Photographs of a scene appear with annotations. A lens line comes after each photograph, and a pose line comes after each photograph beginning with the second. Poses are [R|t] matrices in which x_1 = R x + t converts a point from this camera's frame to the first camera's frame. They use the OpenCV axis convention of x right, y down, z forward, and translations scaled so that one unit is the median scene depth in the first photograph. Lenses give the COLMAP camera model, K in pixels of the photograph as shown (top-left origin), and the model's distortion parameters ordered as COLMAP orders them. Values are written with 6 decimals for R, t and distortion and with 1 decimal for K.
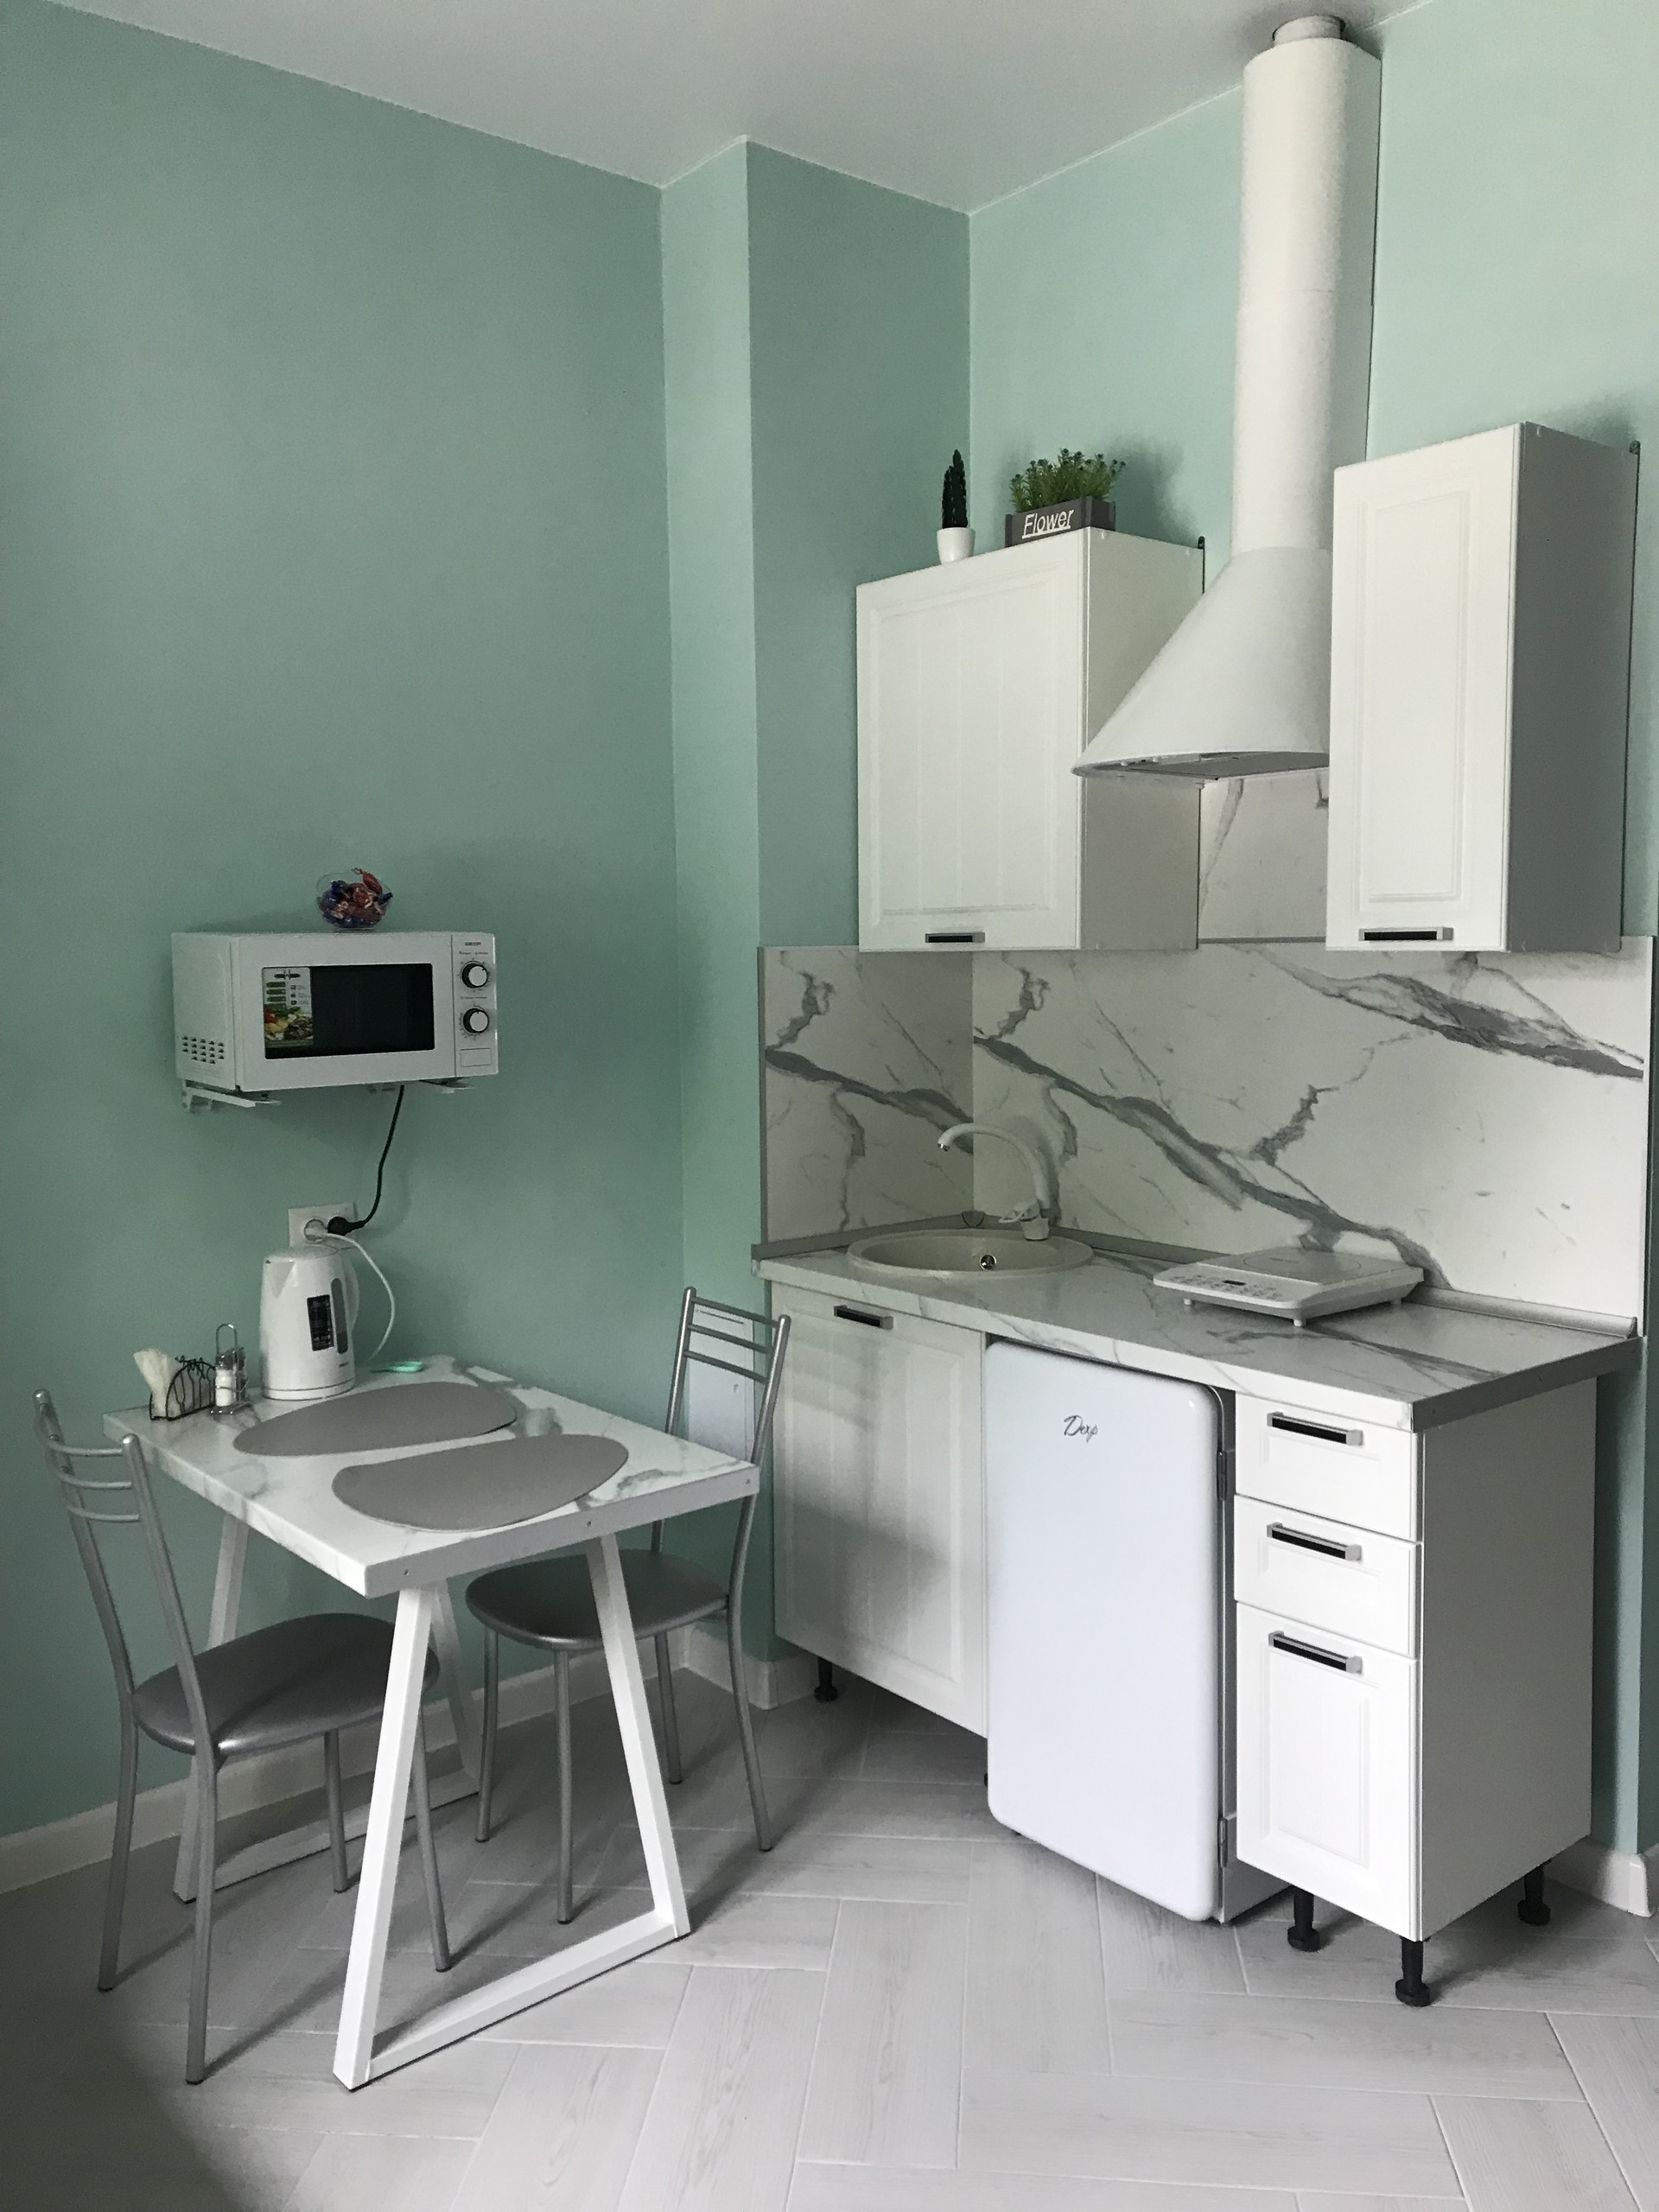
lens RADIAL K [[1798.7, 0, 822.8], [0, 1798.7, 1109.6], [0, 0, 1]] dist [0.005435, 0.008166]
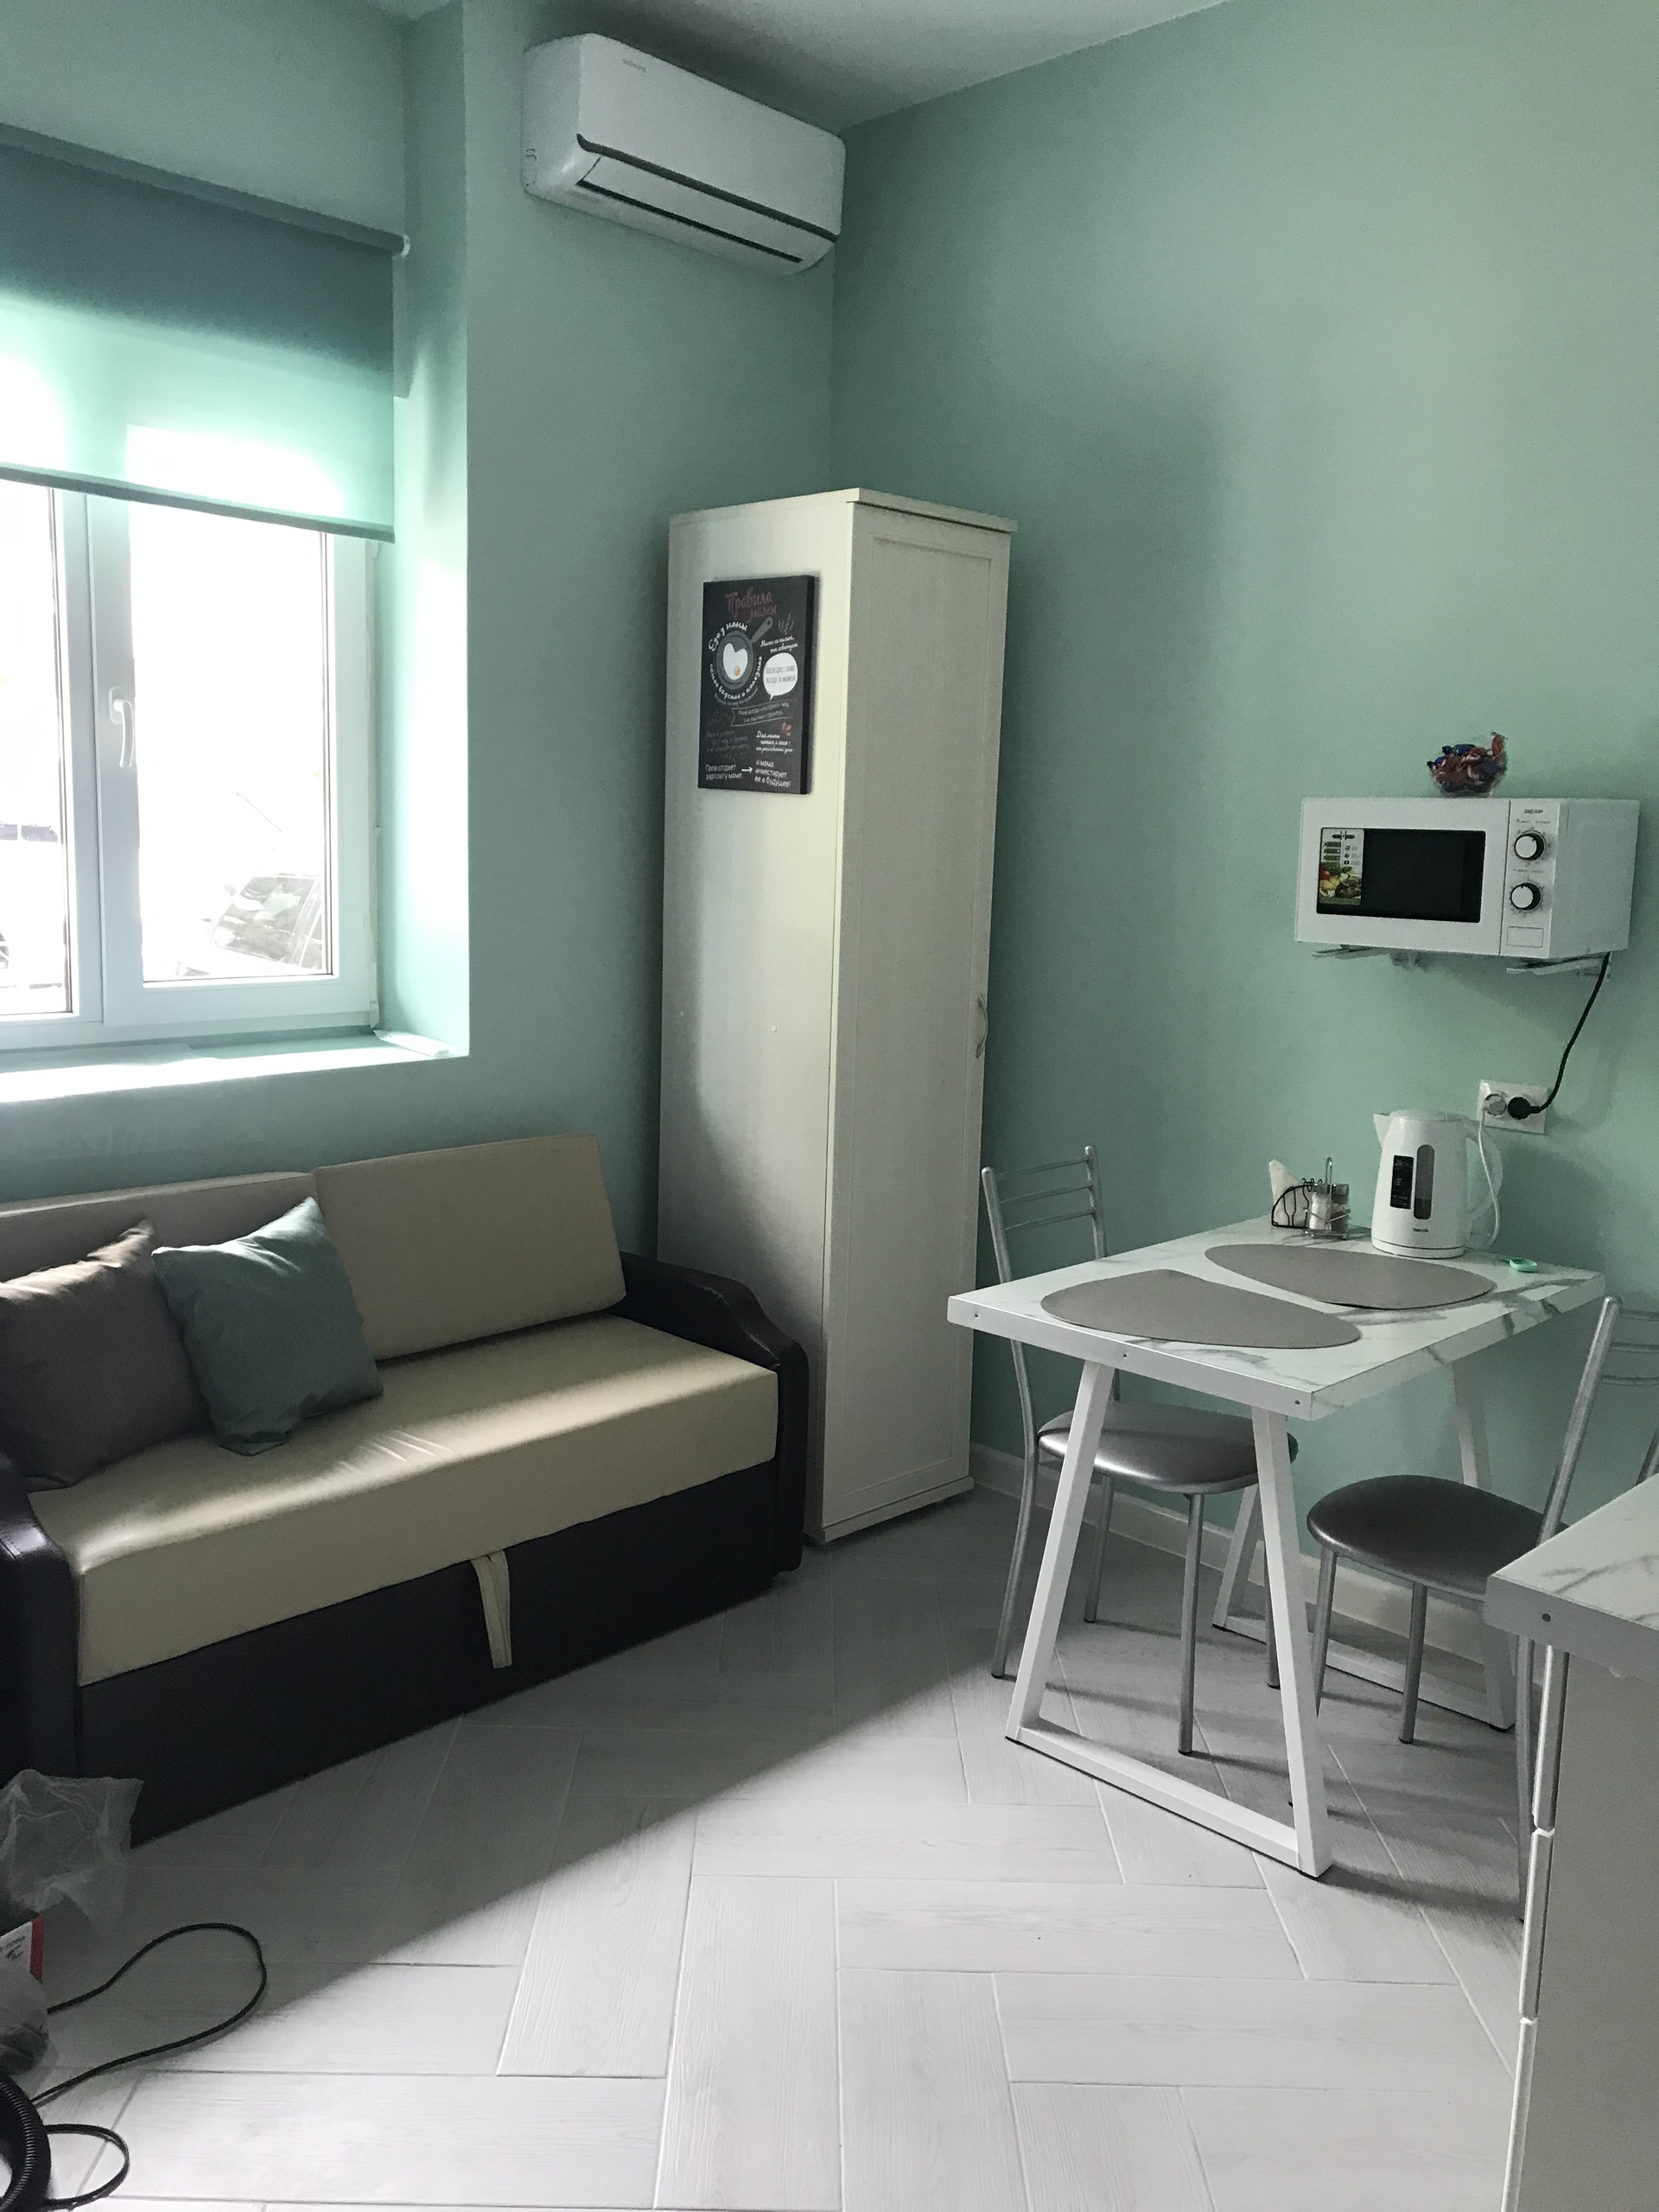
lens RADIAL K [[1798.7, 0, 821.7], [0, 1798.7, 1099.8], [0, 0, 1]] dist [0.005435, 0.008166]
pose [[0.096489, 0.172063, -0.980349, 0.732673], [-0.123185, 0.979437, 0.159779, -0.053881], [0.987682, 0.105347, 0.115701, 0.588978]]
